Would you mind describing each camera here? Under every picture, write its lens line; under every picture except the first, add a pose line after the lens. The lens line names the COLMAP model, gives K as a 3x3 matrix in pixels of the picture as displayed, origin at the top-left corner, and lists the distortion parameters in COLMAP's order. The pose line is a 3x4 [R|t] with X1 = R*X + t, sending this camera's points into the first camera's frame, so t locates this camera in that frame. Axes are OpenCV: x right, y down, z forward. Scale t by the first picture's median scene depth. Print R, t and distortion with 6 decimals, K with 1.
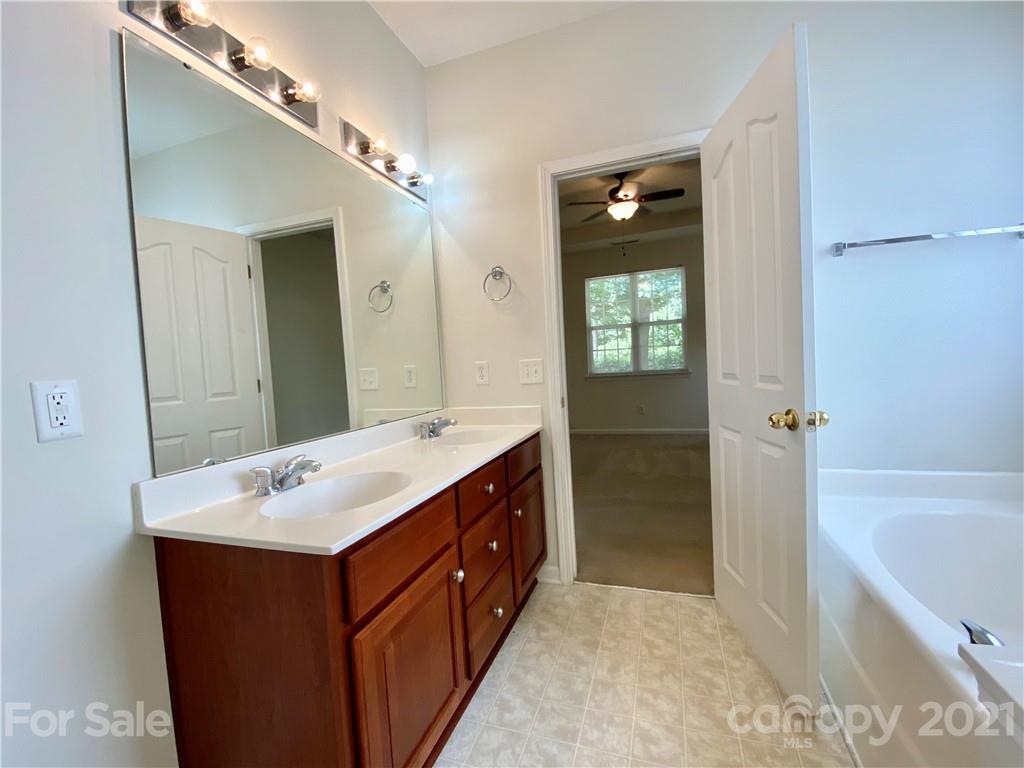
lens RADIAL K [[419.8, 0, 504.0], [0, 419.8, 385.1], [0, 0, 1]] dist [0.007197, -0.011685]
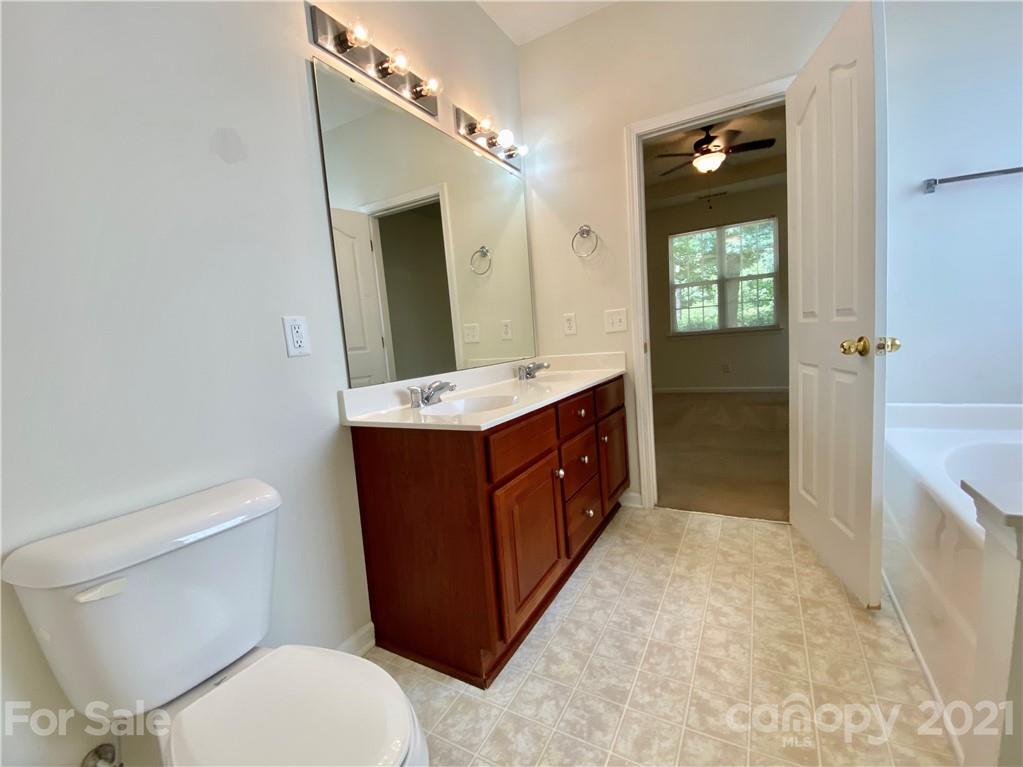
lens RADIAL K [[419.4, 0, 508.5], [0, 419.4, 383.9], [0, 0, 1]] dist [0.007197, -0.011685]
pose [[0.985563, -0.002909, -0.169282, -0.034858], [0.014266, 0.997724, 0.065911, 0.070799], [0.168705, -0.067375, 0.983361, -0.182783]]
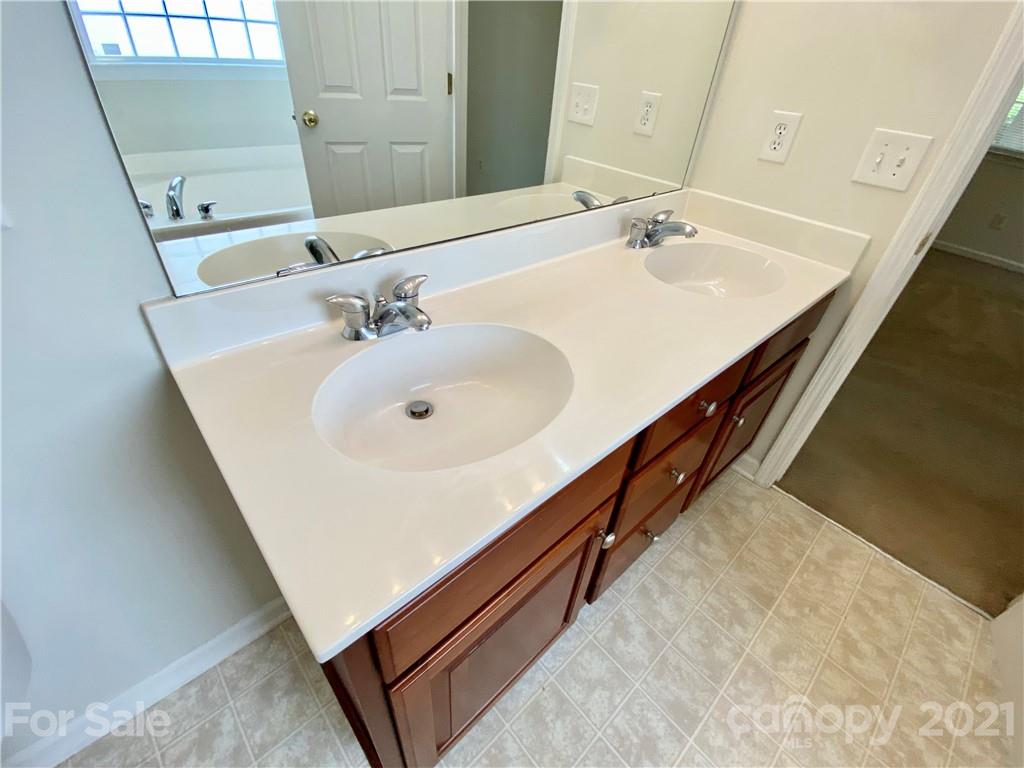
lens RADIAL K [[419.8, 0, 519.9], [0, 419.8, 368.8], [0, 0, 1]] dist [0.007197, -0.011685]
pose [[0.876369, 0.374451, -0.302925, -0.091456], [-0.139688, 0.799516, 0.584177, -0.076885], [0.460939, -0.469639, 0.752977, 0.420794]]
